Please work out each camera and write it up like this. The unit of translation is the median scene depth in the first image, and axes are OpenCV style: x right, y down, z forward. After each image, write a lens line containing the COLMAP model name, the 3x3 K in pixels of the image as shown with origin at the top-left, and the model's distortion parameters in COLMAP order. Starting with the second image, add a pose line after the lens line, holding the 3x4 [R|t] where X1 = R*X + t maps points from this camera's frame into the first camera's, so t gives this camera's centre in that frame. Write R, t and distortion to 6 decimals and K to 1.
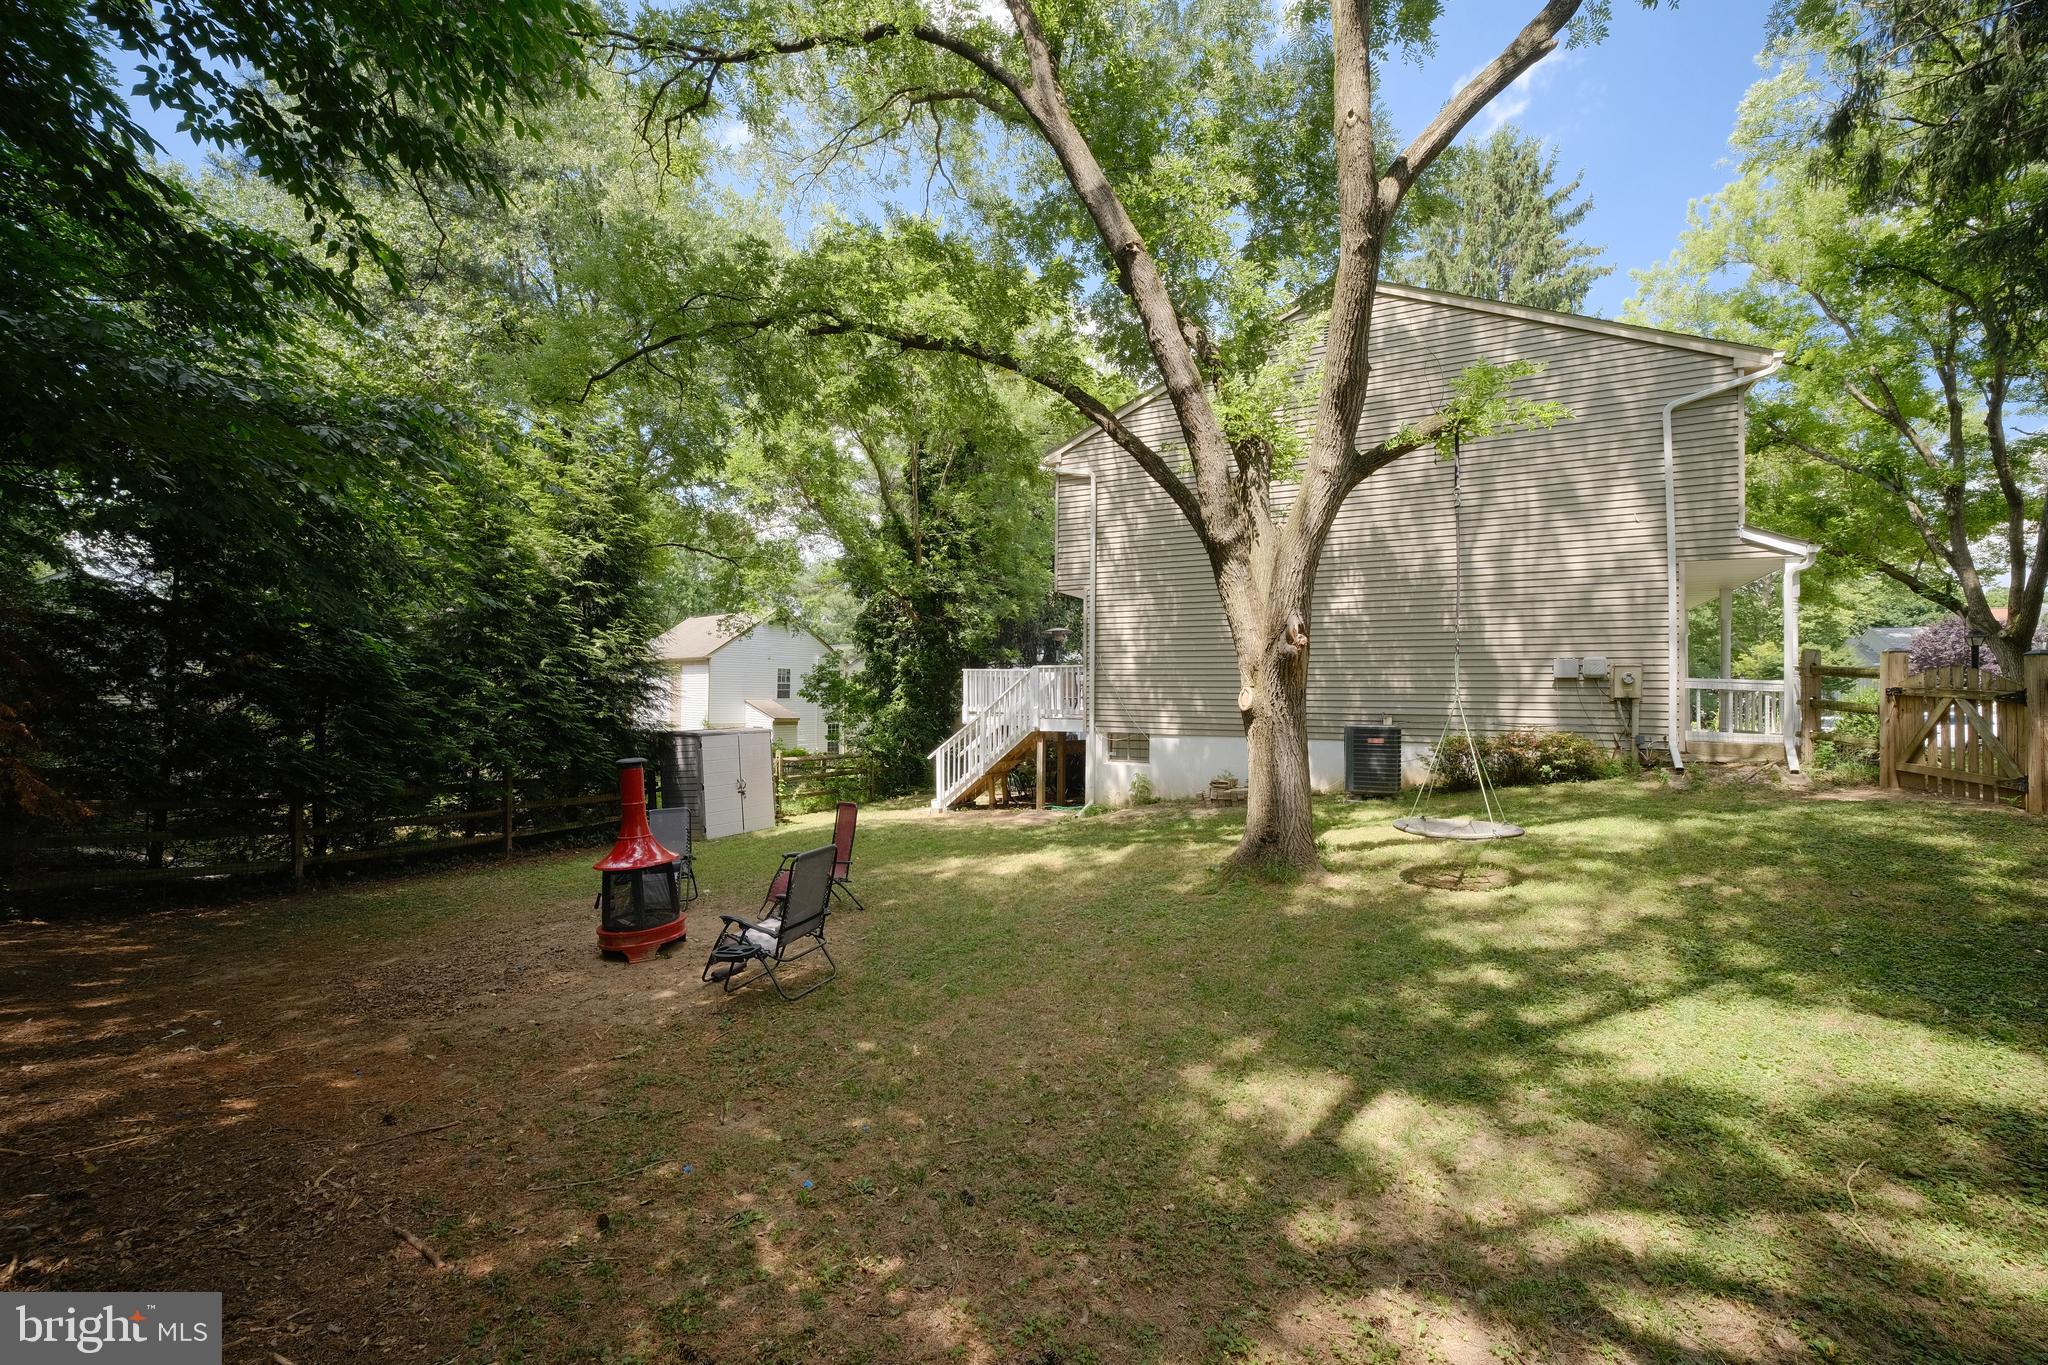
lens RADIAL K [[823.8, 0, 1009.4], [0, 823.8, 696.8], [0, 0, 1]] dist [-0.010929, 0.000278]
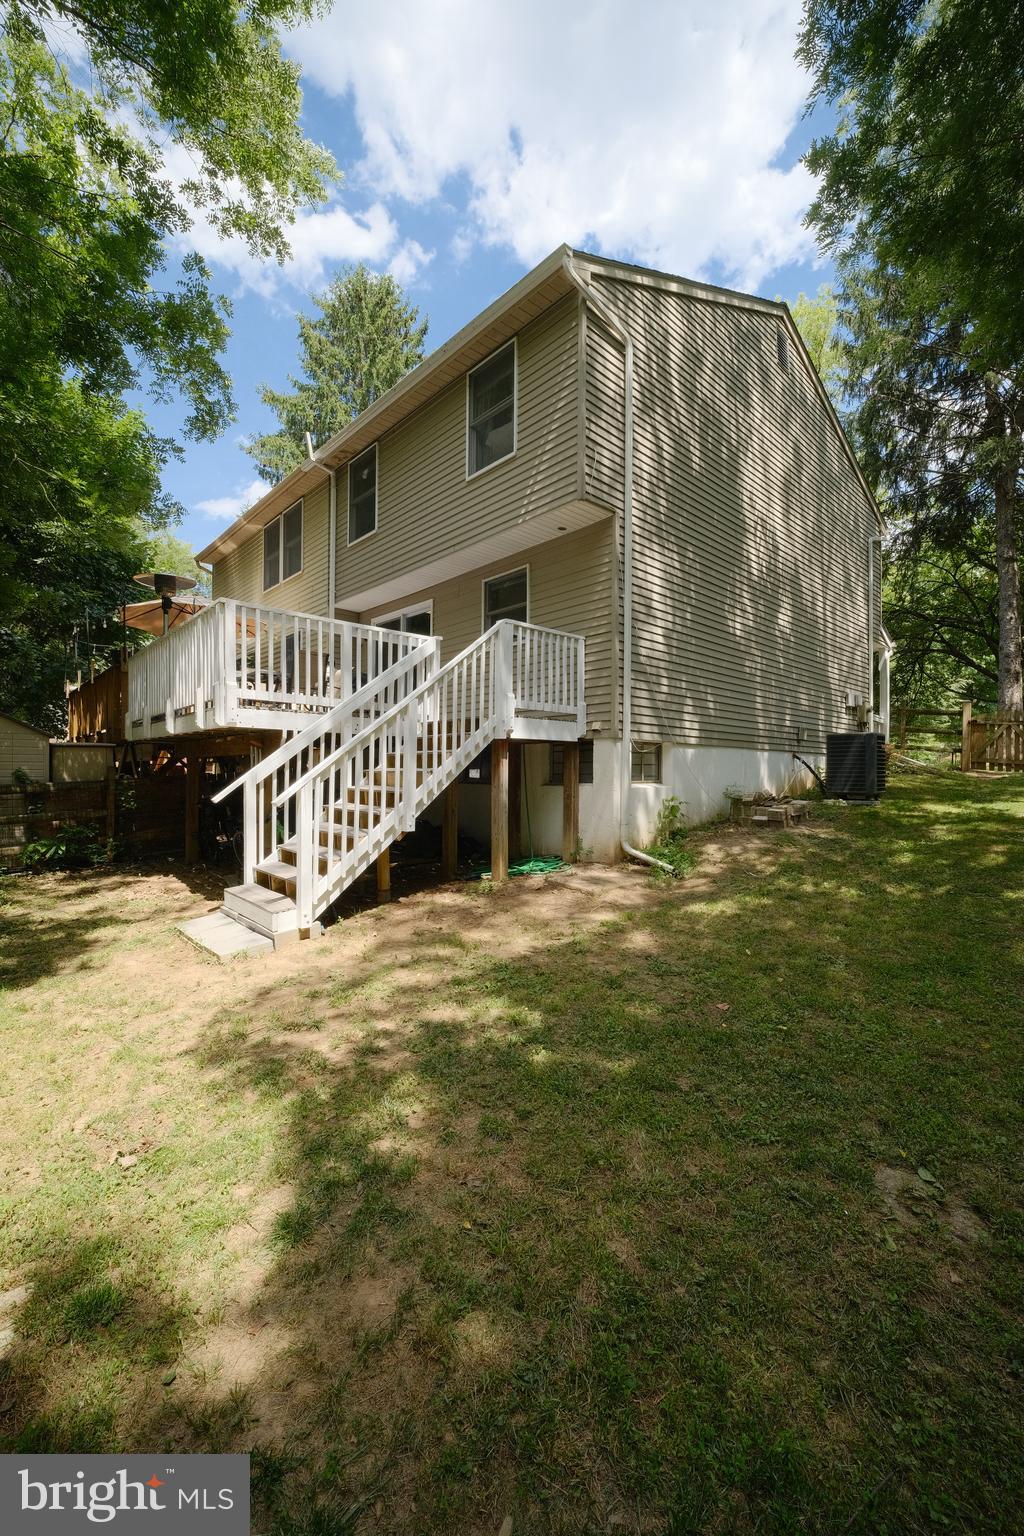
lens RADIAL K [[617.9, 0, 517.2], [0, 617.9, 771.6], [0, 0, 1]] dist [-0.010929, 0.000278]
pose [[0.283359, -0.001957, 0.959012, -0.402559], [-0.012304, 0.999908, 0.005676, 0.069327], [-0.958935, -0.013408, 0.283309, 0.975521]]
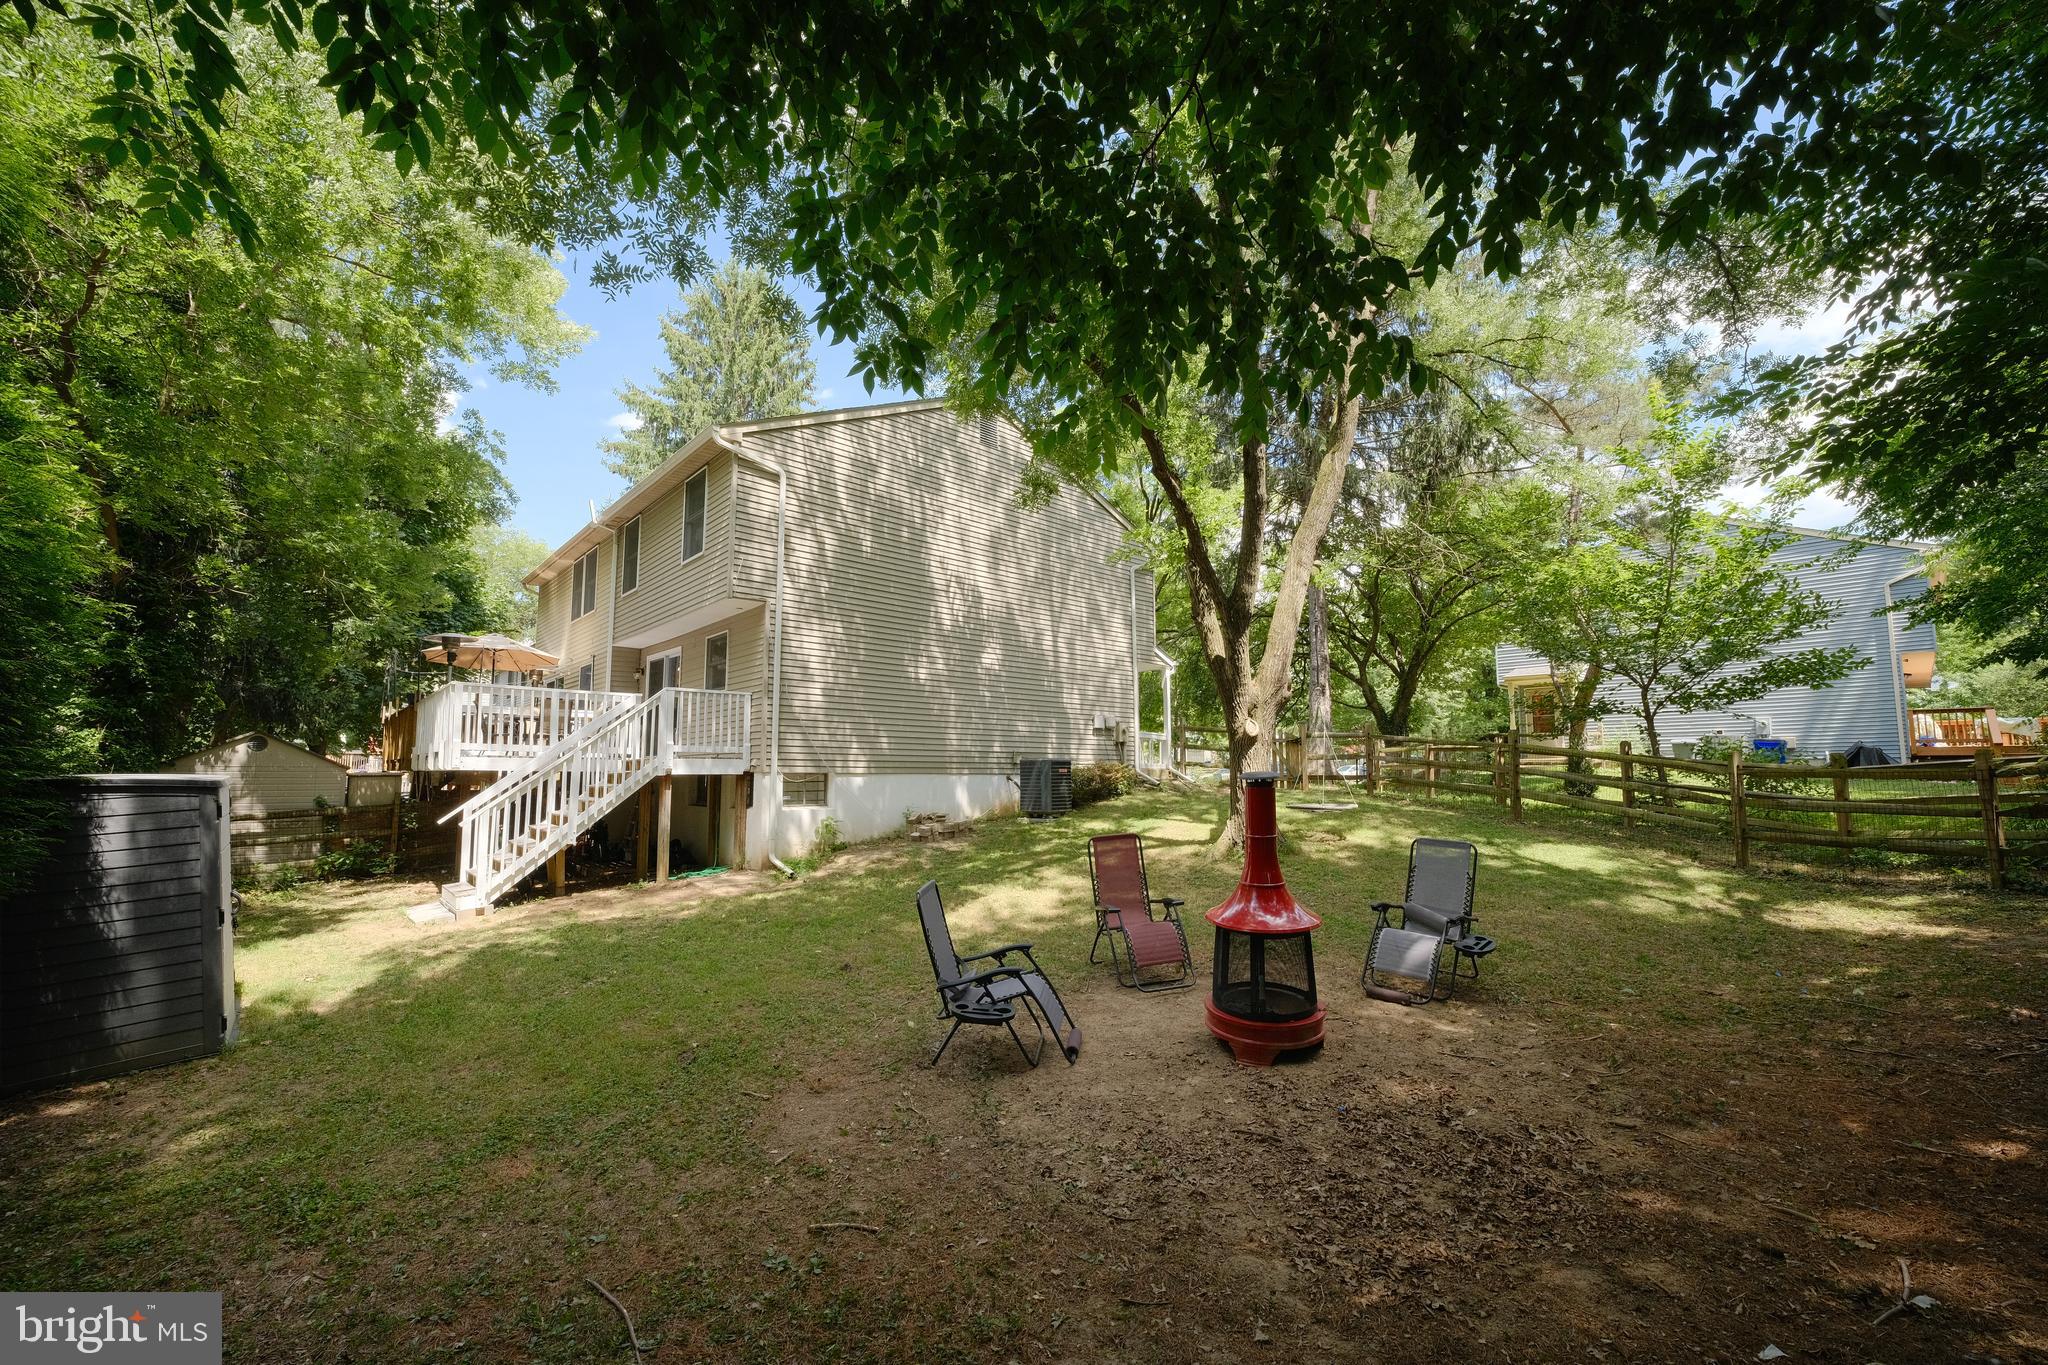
lens RADIAL K [[823.8, 0, 1009.4], [0, 823.8, 696.8], [0, 0, 1]] dist [-0.010929, 0.000278]
pose [[0.306309, 0.086075, 0.948033, -0.647165], [-0.005230, 0.996041, -0.088744, 0.040719], [-0.951918, 0.022225, 0.305546, 0.533024]]
